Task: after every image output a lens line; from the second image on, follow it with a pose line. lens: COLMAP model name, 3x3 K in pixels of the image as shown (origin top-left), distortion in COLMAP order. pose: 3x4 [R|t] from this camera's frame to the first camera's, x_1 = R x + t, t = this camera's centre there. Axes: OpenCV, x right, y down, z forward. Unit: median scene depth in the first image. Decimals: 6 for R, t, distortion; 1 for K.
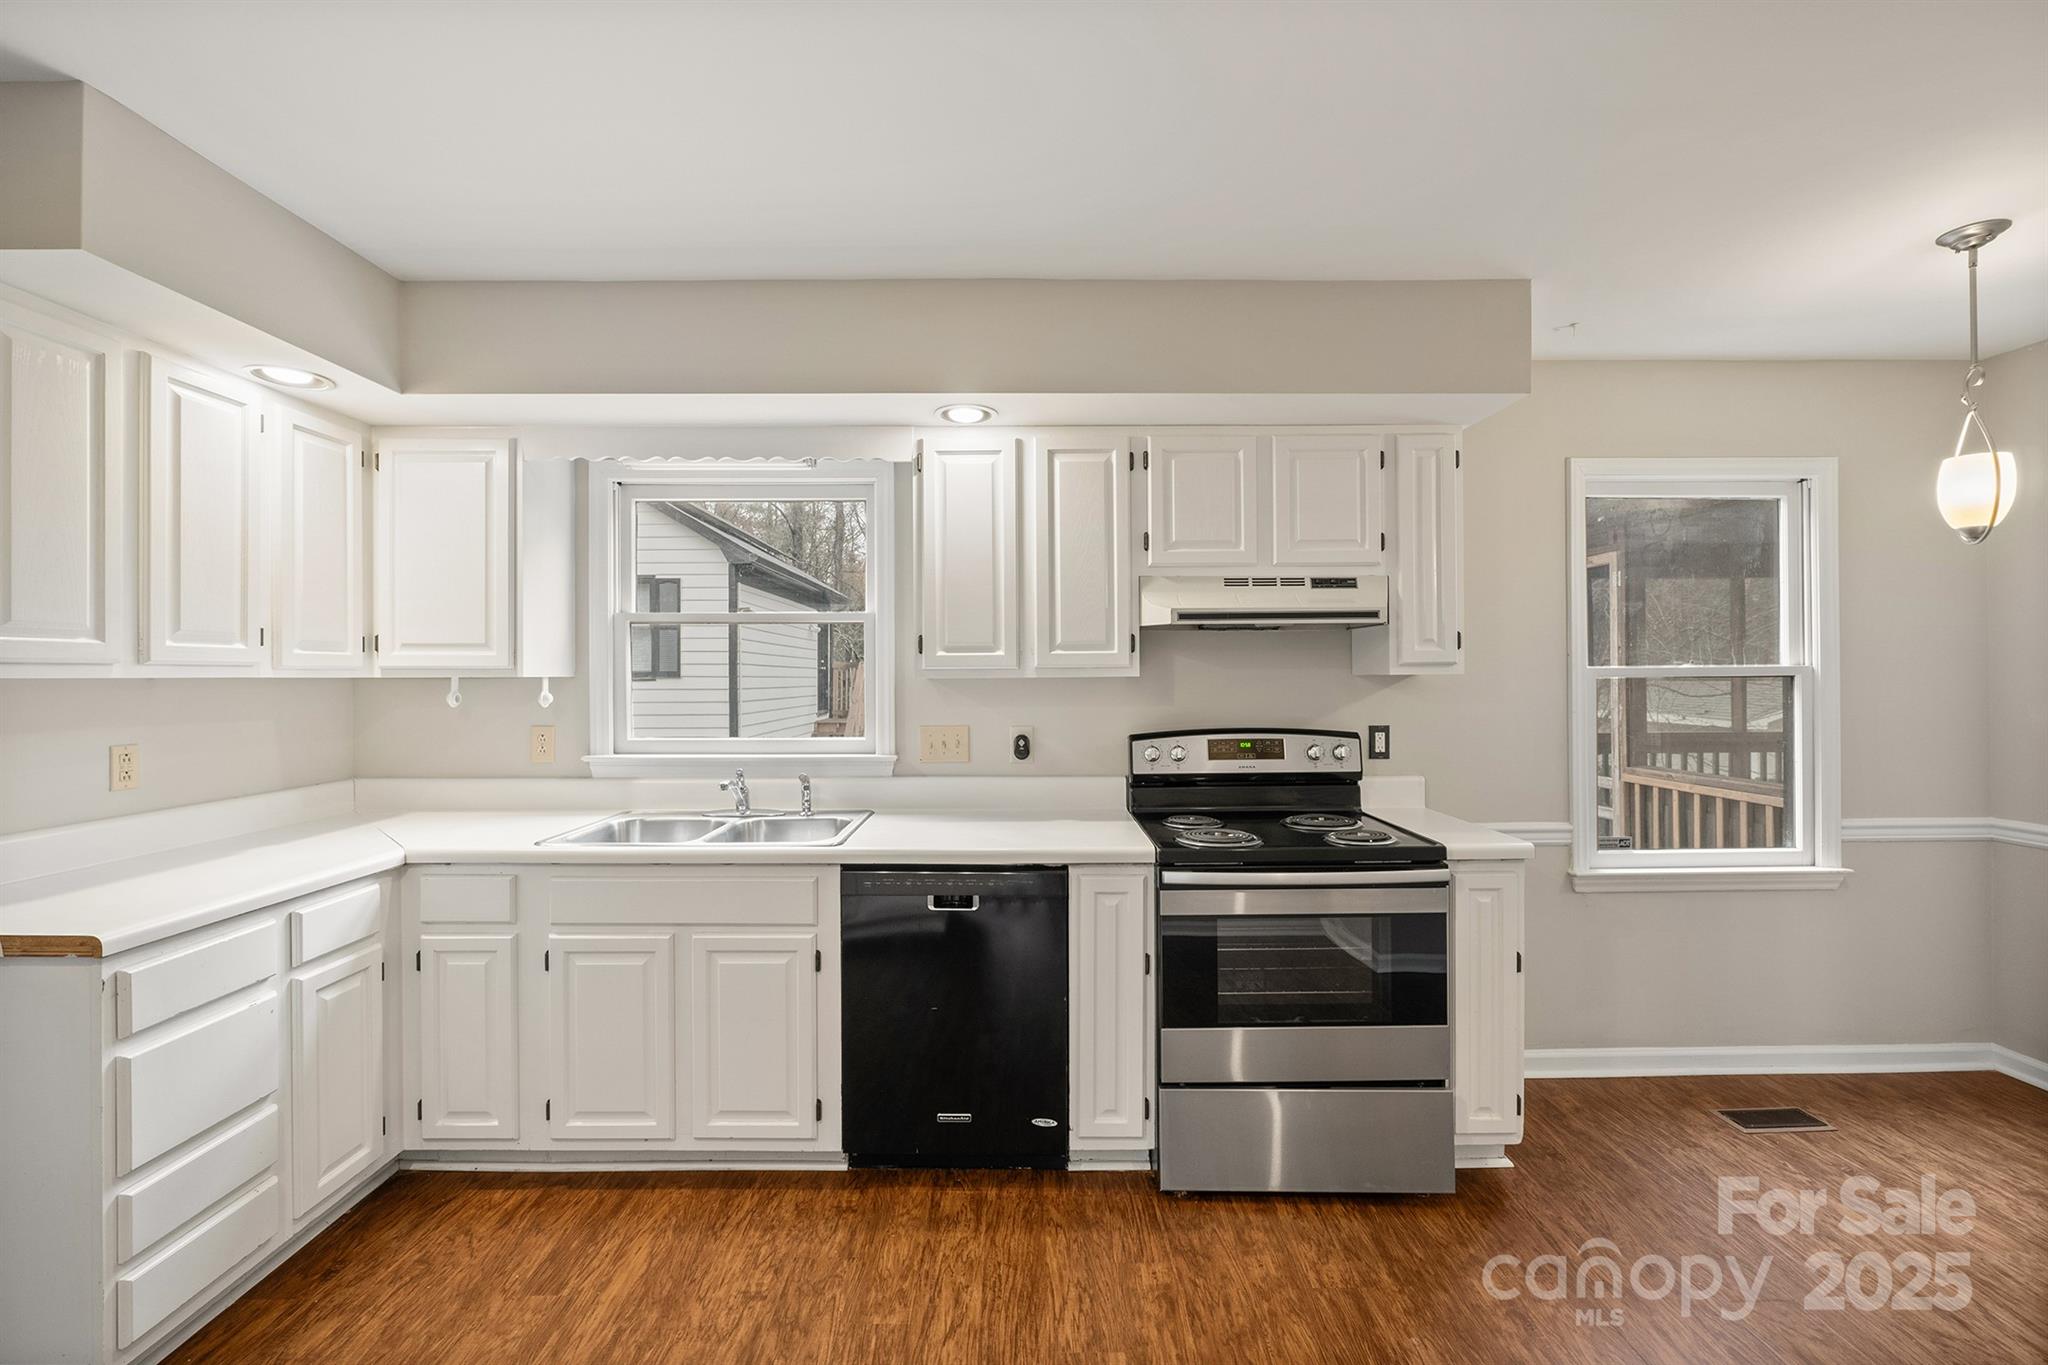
lens RADIAL K [[859.1, 0, 1025.6], [0, 859.1, 673.3], [0, 0, 1]] dist [-0.007751, 0.000403]
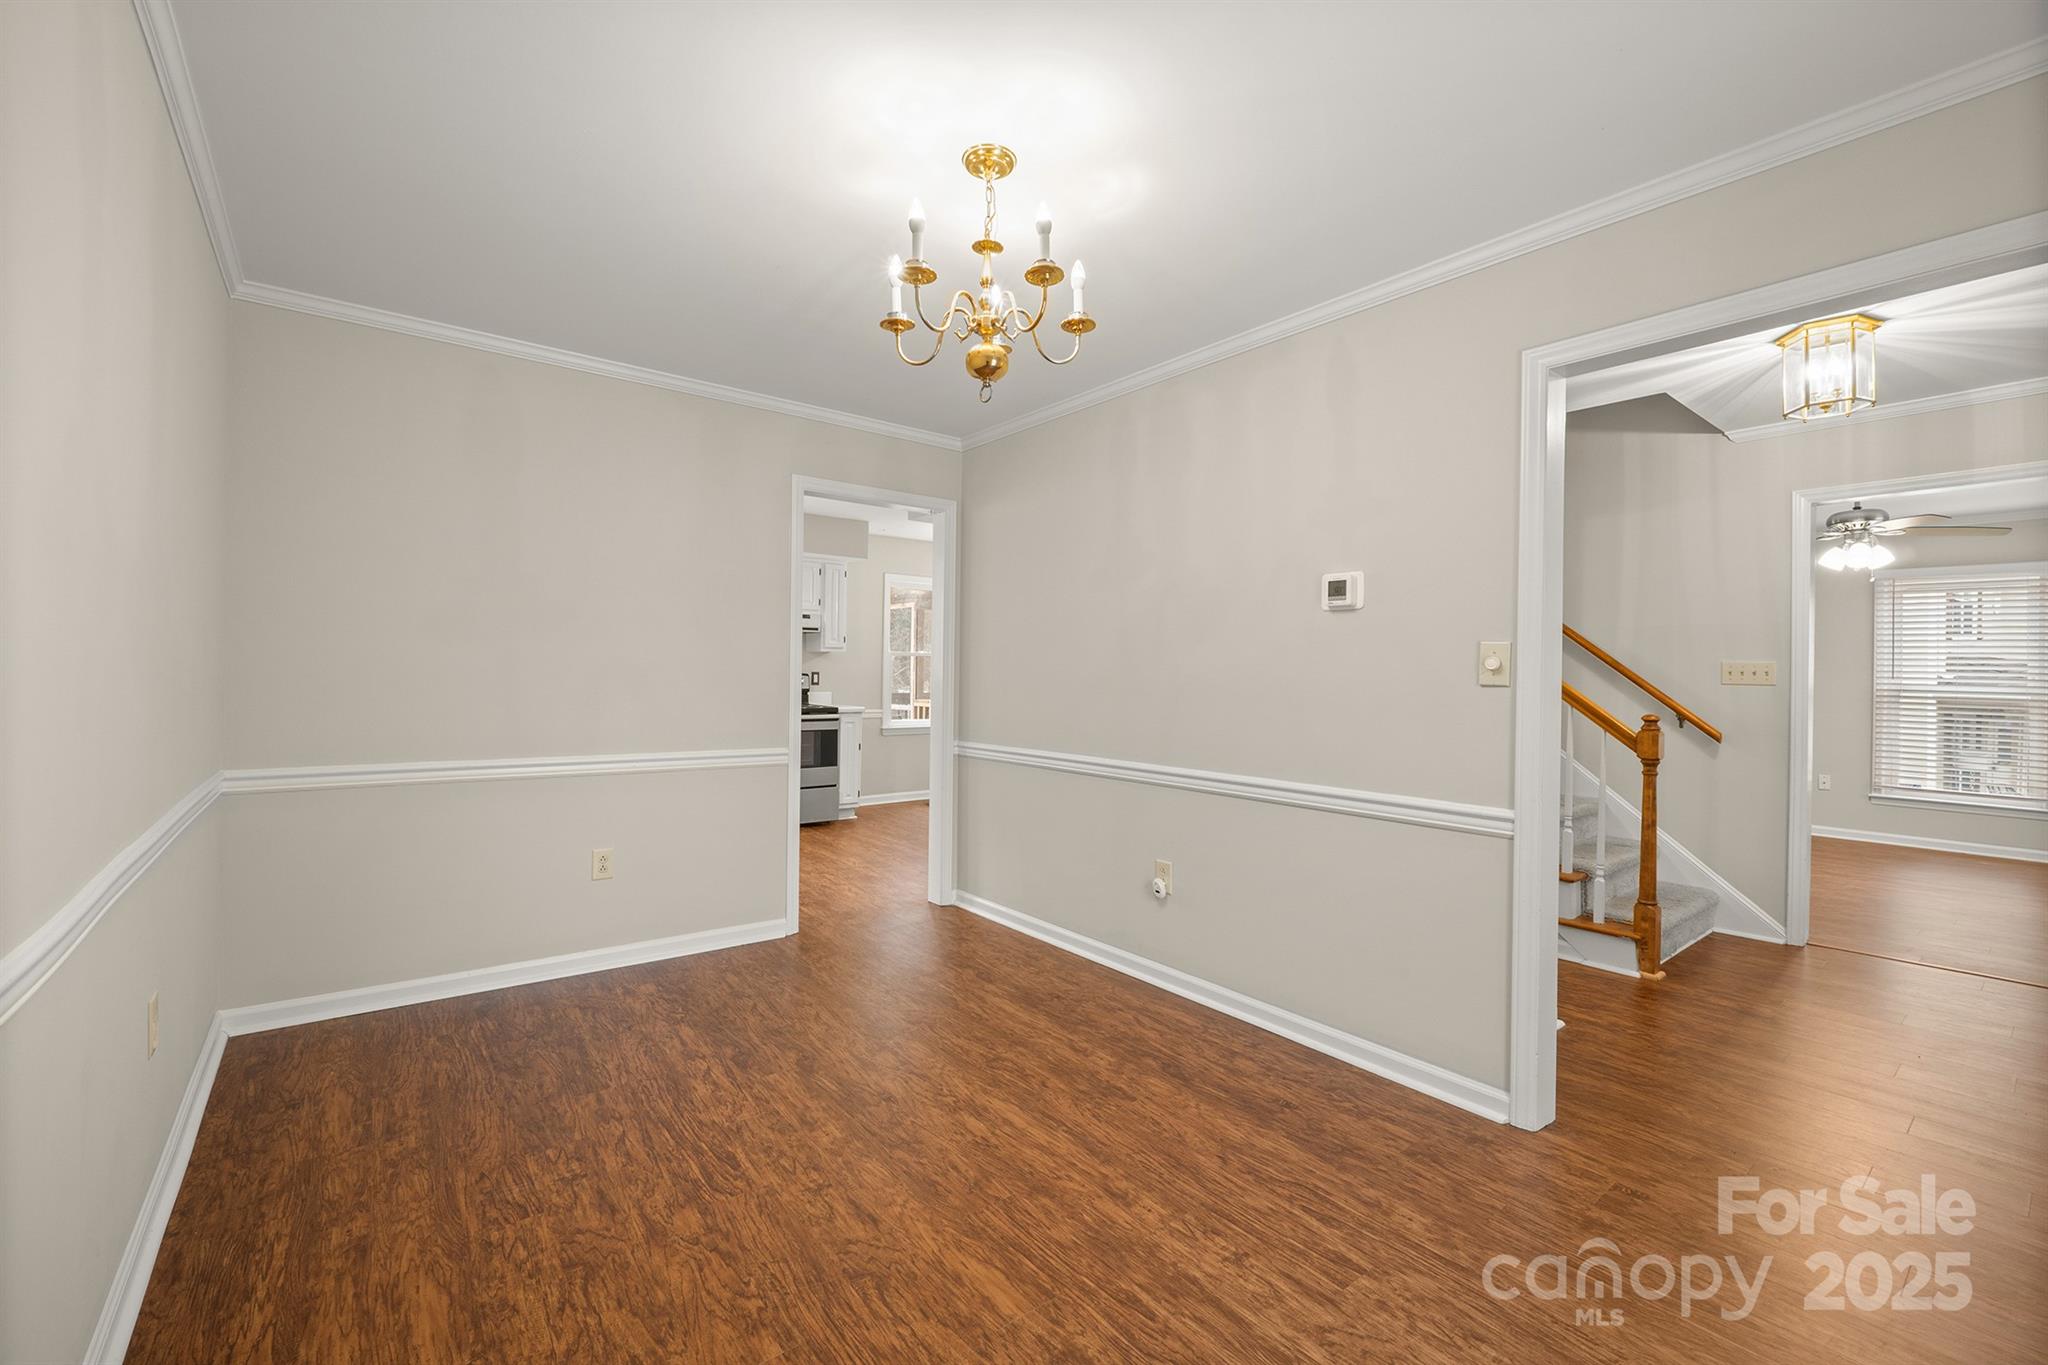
lens RADIAL K [[859.1, 0, 1035.7], [0, 859.1, 669.2], [0, 0, 1]] dist [-0.007751, 0.000403]
pose [[0.780292, 0.020432, 0.625081, -0.740008], [-0.021324, 0.999754, -0.006060, 0.061058], [-0.625052, -0.008601, 0.780536, -1.541801]]
